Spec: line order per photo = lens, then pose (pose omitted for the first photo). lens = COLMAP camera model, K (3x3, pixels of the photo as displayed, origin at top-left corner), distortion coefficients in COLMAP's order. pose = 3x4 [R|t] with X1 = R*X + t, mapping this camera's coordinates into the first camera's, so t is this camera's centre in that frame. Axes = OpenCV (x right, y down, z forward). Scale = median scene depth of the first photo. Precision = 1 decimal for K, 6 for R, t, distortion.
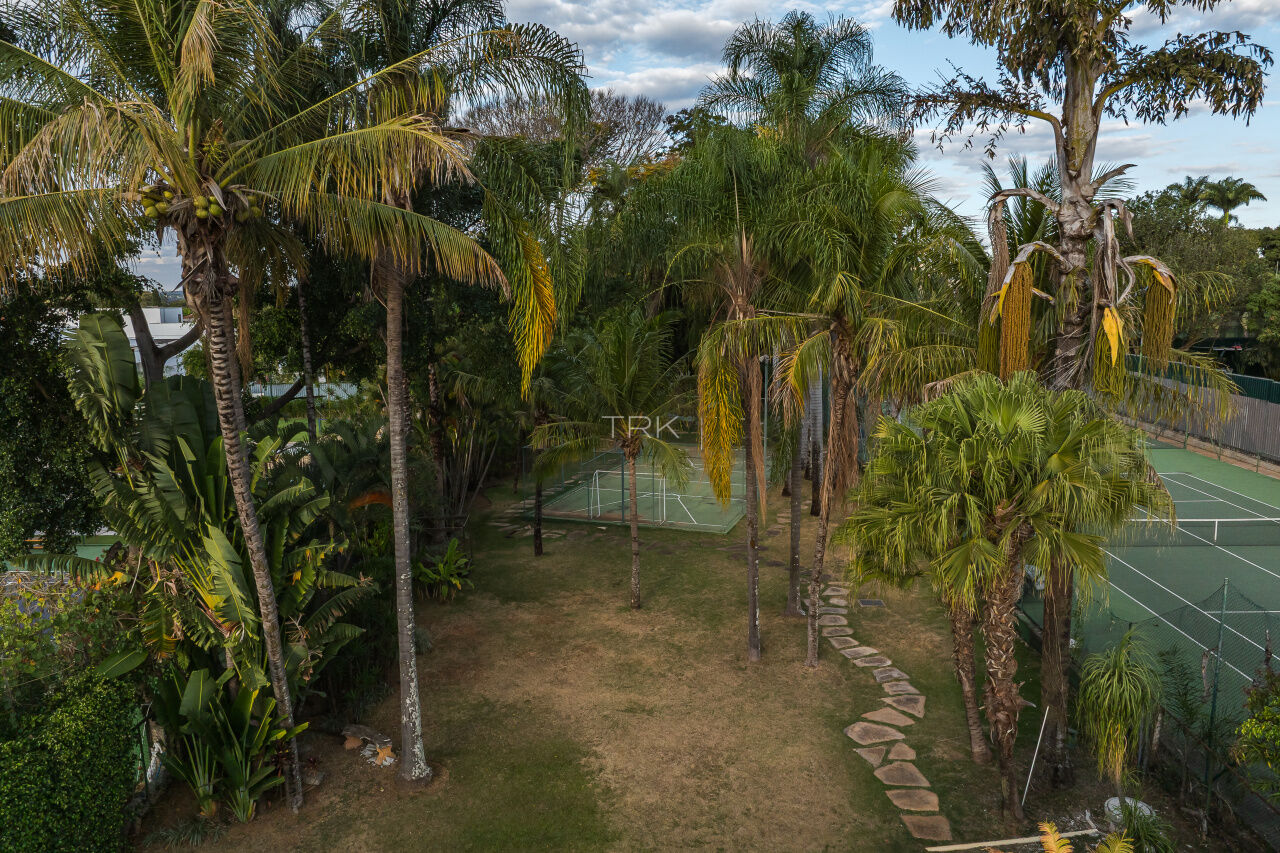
lens RADIAL K [[900.6, 0, 638.6], [0, 900.6, 423.2], [0, 0, 1]] dist [-0.029263, 0.016575]
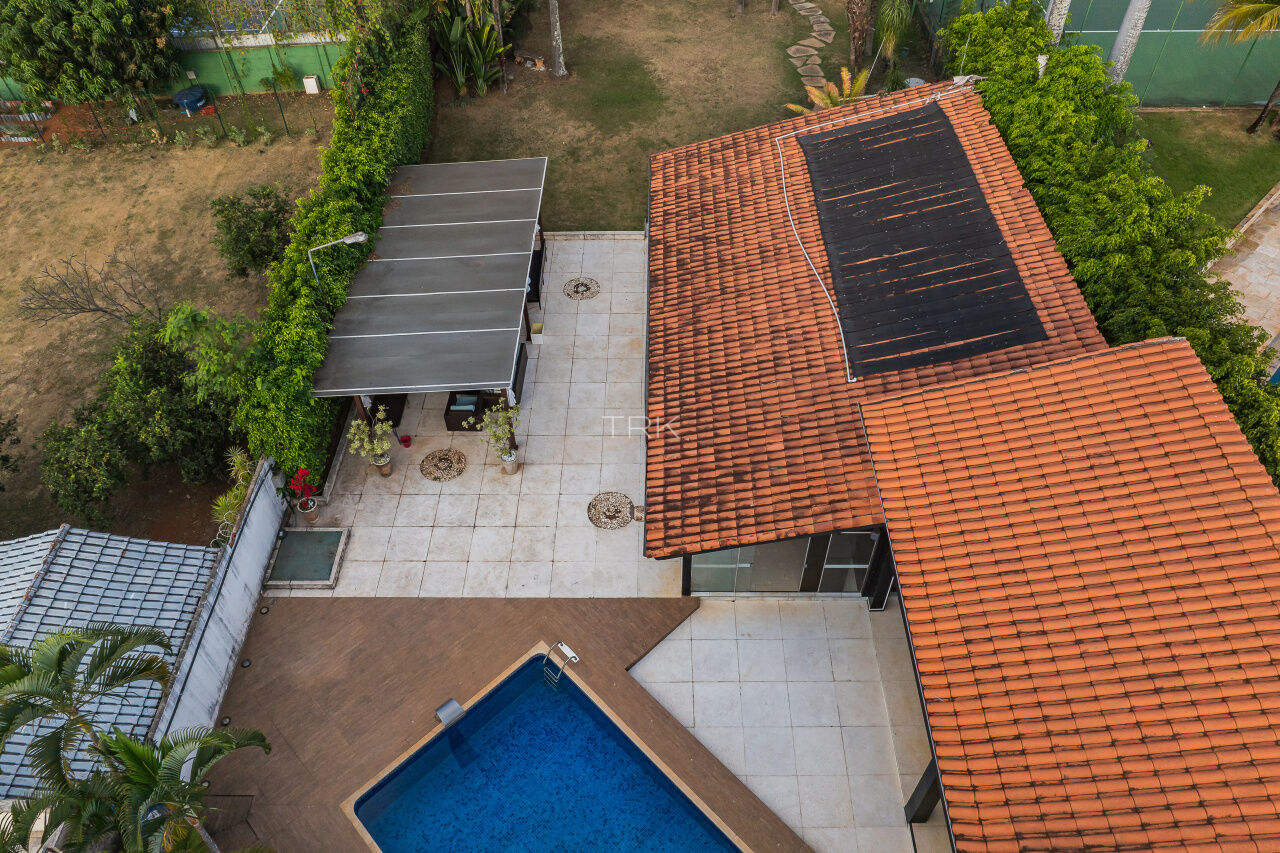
lens RADIAL K [[900.6, 0, 641.2], [0, 900.6, 428.0], [0, 0, 1]] dist [-0.029263, 0.016575]
pose [[0.999816, -0.017316, 0.008268, -0.099265], [0.008426, 0.783308, 0.621577, -0.202053], [-0.017239, -0.621393, 0.783310, -0.954604]]
